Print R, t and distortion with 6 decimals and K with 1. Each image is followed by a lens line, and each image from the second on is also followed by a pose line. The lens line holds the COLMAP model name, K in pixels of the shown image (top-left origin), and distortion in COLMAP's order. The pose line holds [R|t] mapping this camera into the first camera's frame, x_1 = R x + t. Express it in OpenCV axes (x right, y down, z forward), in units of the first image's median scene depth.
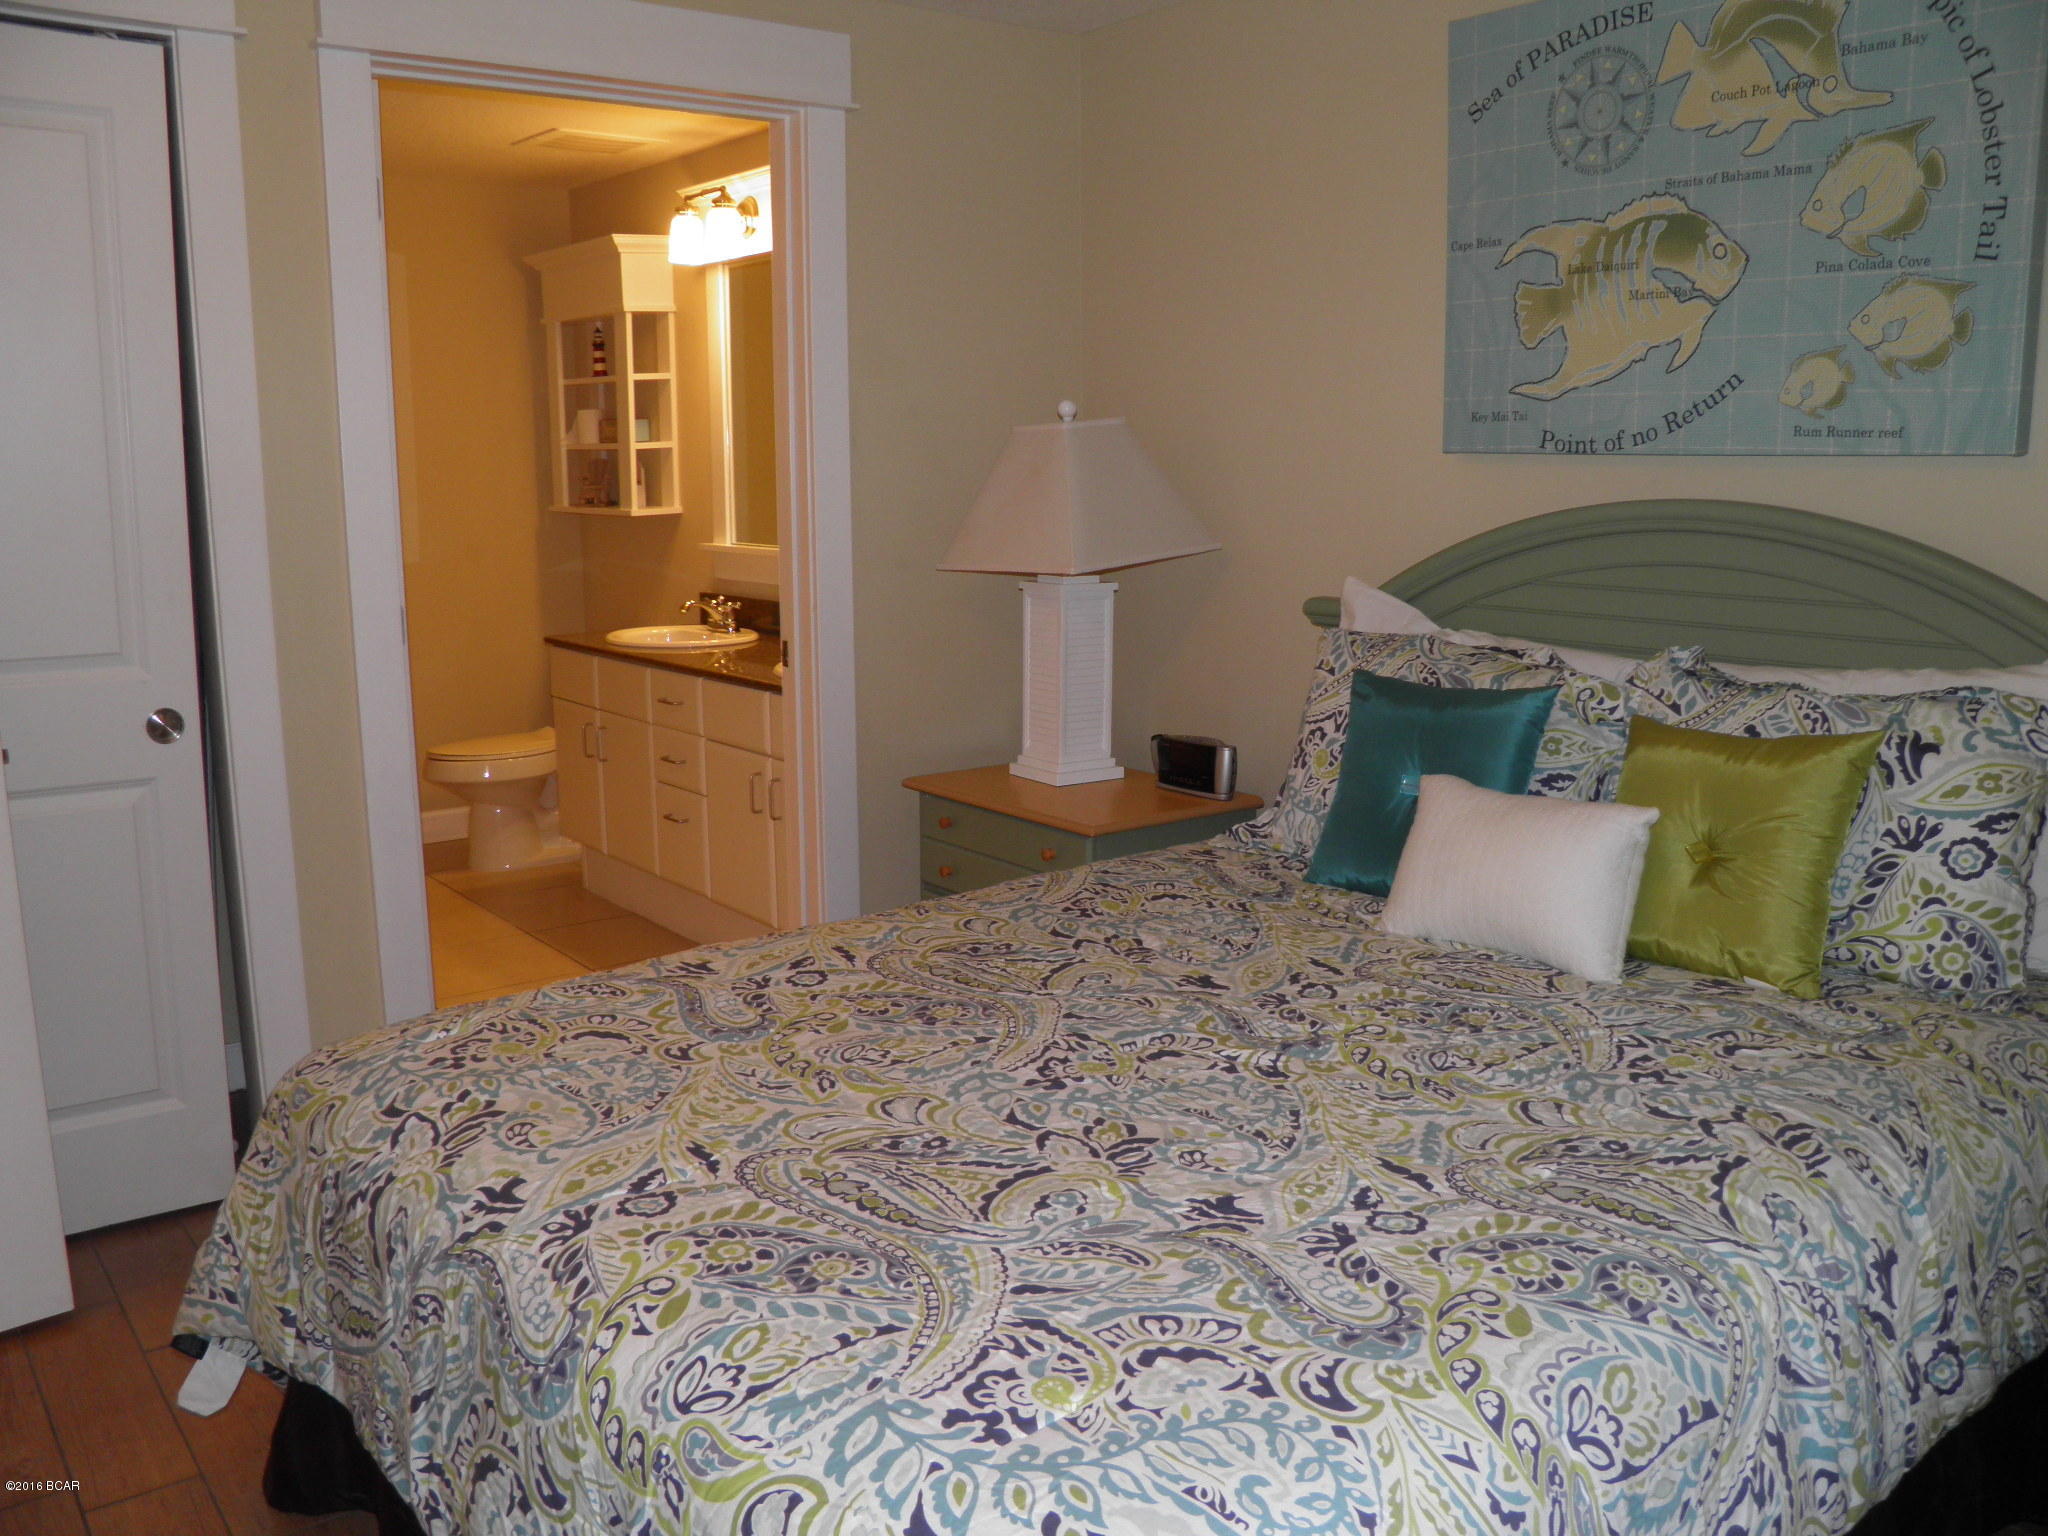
lens RADIAL K [[1697.8, 0, 1029.0], [0, 1697.8, 776.4], [0, 0, 1]] dist [-0.148455, 0.103161]
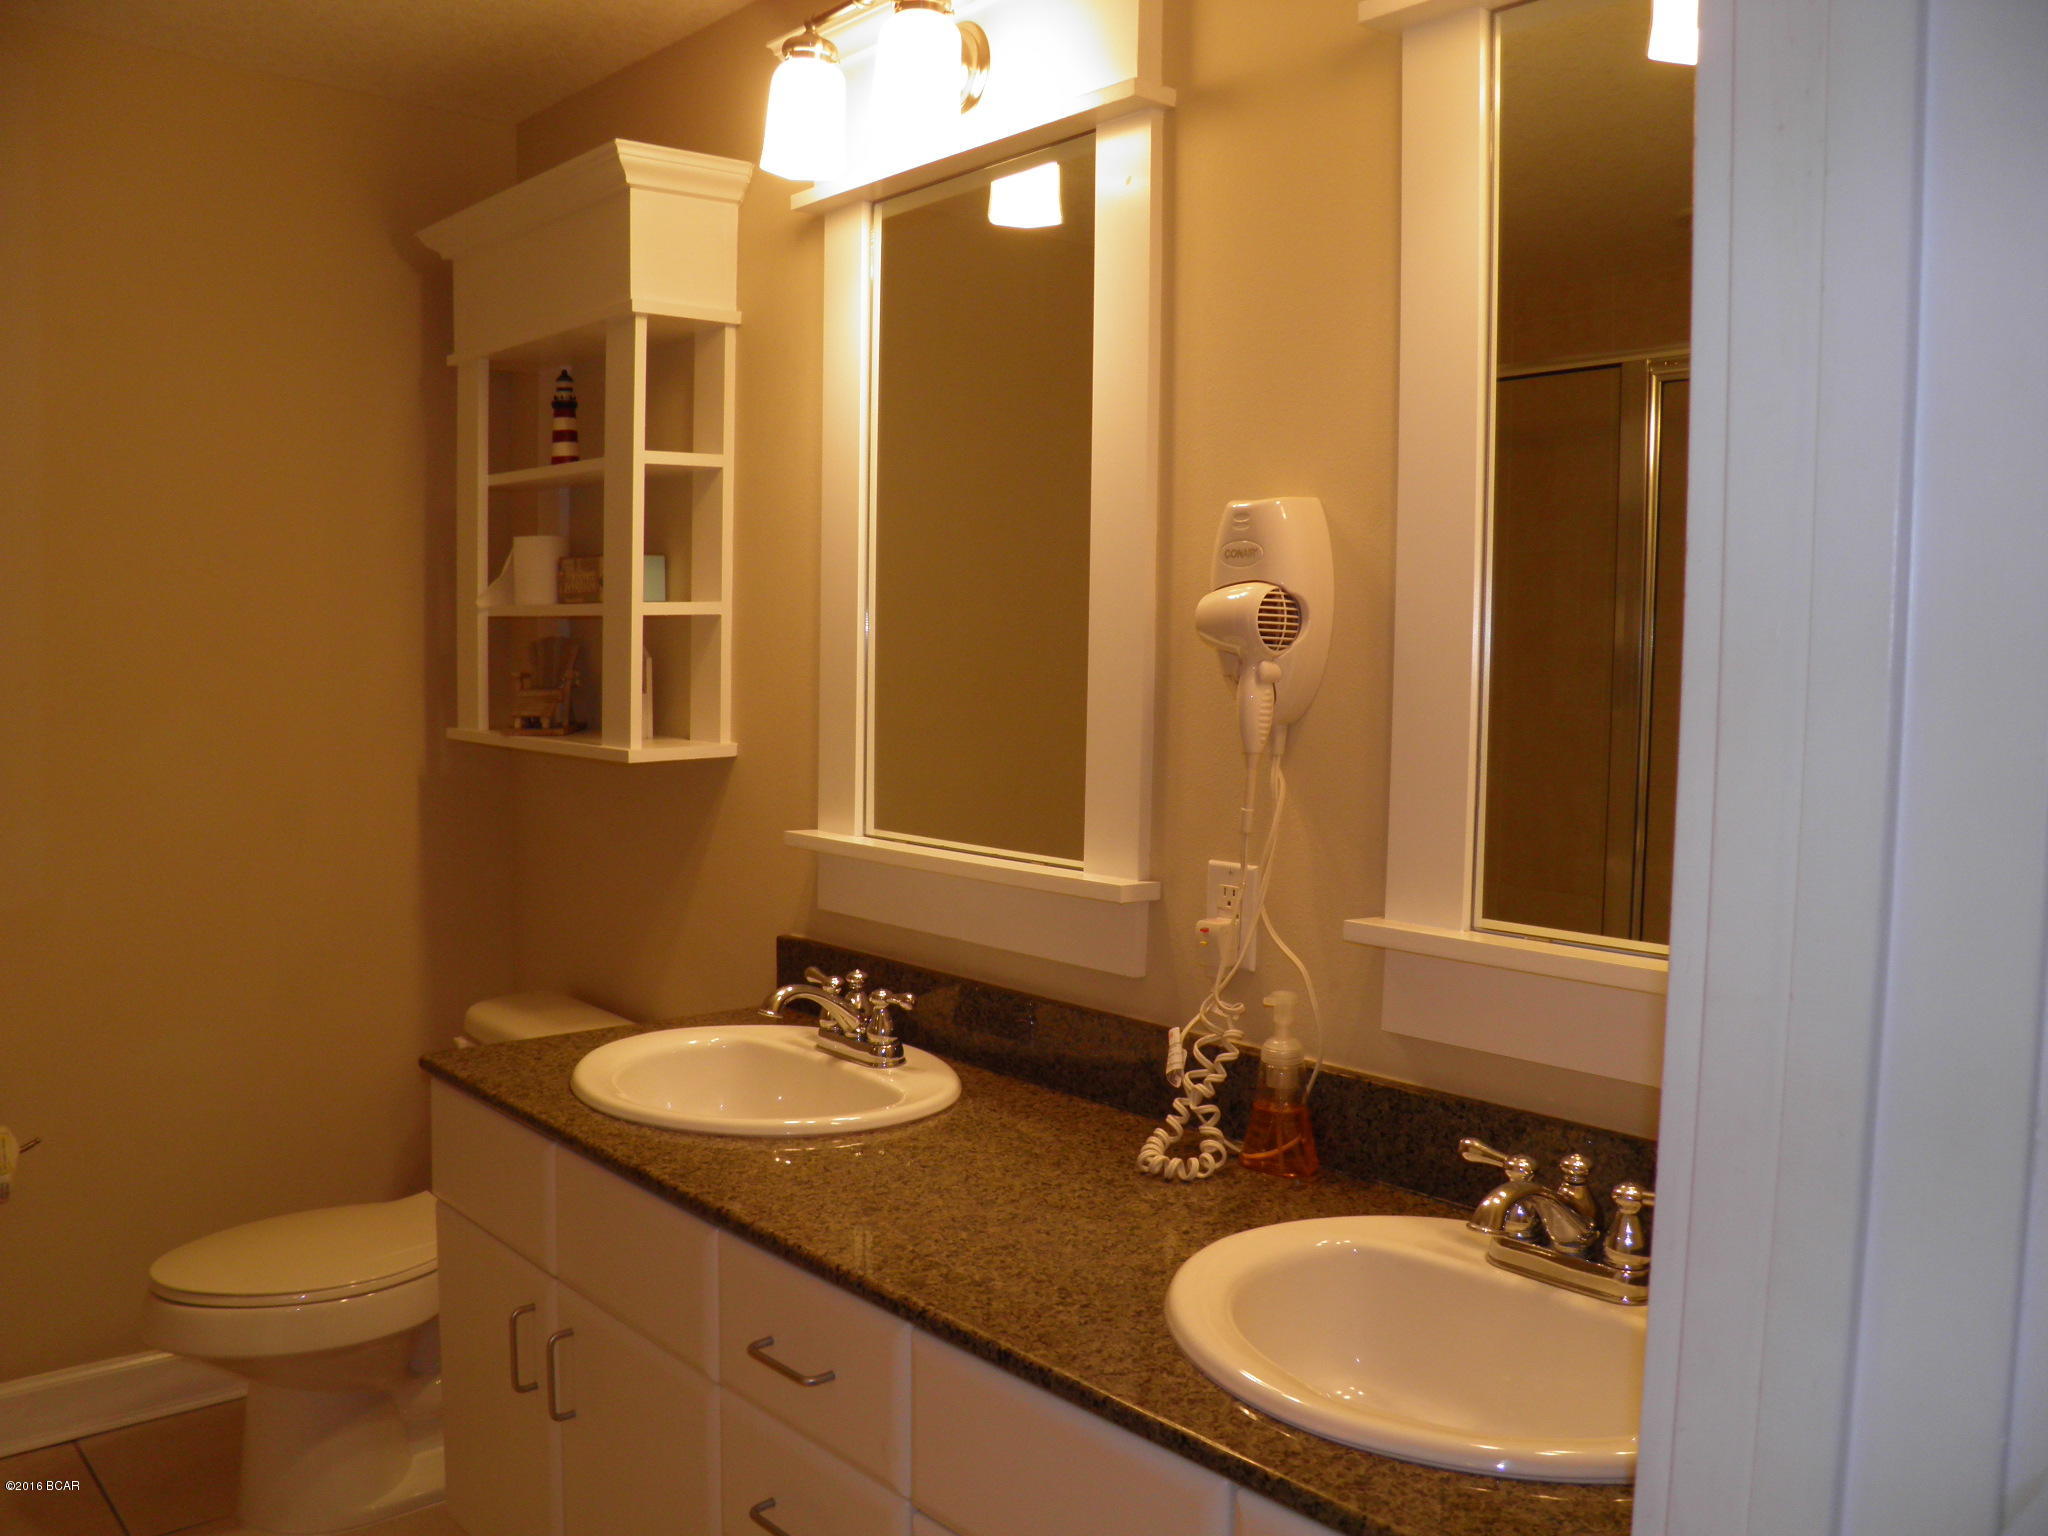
lens RADIAL K [[1697.8, 0, 1019.6], [0, 1697.8, 771.5], [0, 0, 1]] dist [-0.148455, 0.103161]
pose [[0.998607, 0.018518, 0.049412, -0.152329], [-0.012347, 0.992407, -0.122379, -0.097276], [-0.051303, 0.121599, 0.991253, 0.540036]]
